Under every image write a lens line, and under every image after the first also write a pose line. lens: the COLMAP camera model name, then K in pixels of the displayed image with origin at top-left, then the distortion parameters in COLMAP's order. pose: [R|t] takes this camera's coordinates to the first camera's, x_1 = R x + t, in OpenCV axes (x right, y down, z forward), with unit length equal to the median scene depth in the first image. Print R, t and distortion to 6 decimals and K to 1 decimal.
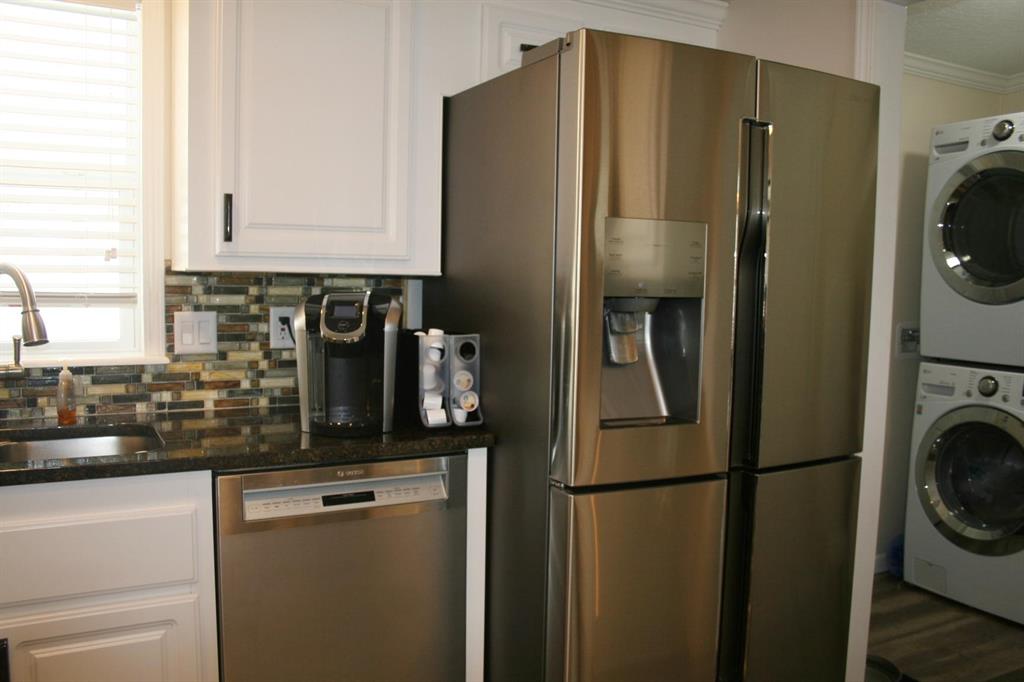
lens RADIAL K [[858.1, 0, 506.6], [0, 858.1, 346.0], [0, 0, 1]] dist [-0.151111, 0.135007]
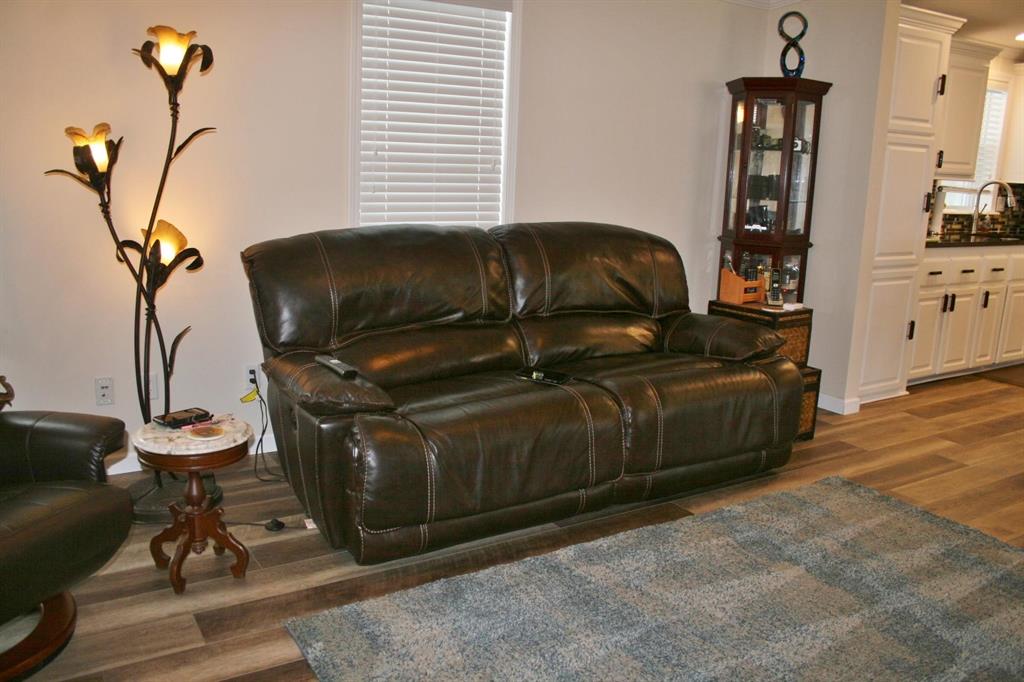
lens RADIAL K [[844.0, 0, 510.5], [0, 844.0, 345.8], [0, 0, 1]] dist [-0.149241, 0.132204]
pose [[0.997811, 0.002270, 0.066087, -2.269475], [-0.011131, 0.990915, 0.134027, 0.112459], [-0.065182, -0.134470, 0.988772, -1.735466]]
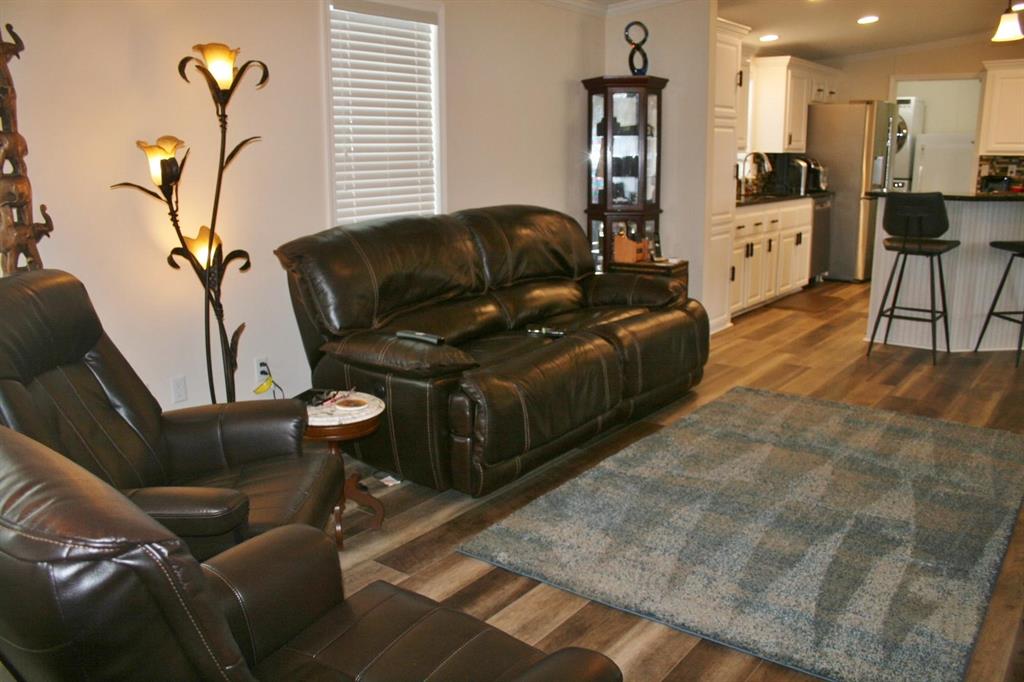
lens RADIAL K [[844.0, 0, 510.5], [0, 844.0, 345.8], [0, 0, 1]] dist [-0.149241, 0.132204]
pose [[0.908391, -0.119436, 0.400700, -2.864834], [0.059972, 0.985643, 0.157831, 0.105389], [-0.413798, -0.119342, 0.902512, -1.870868]]
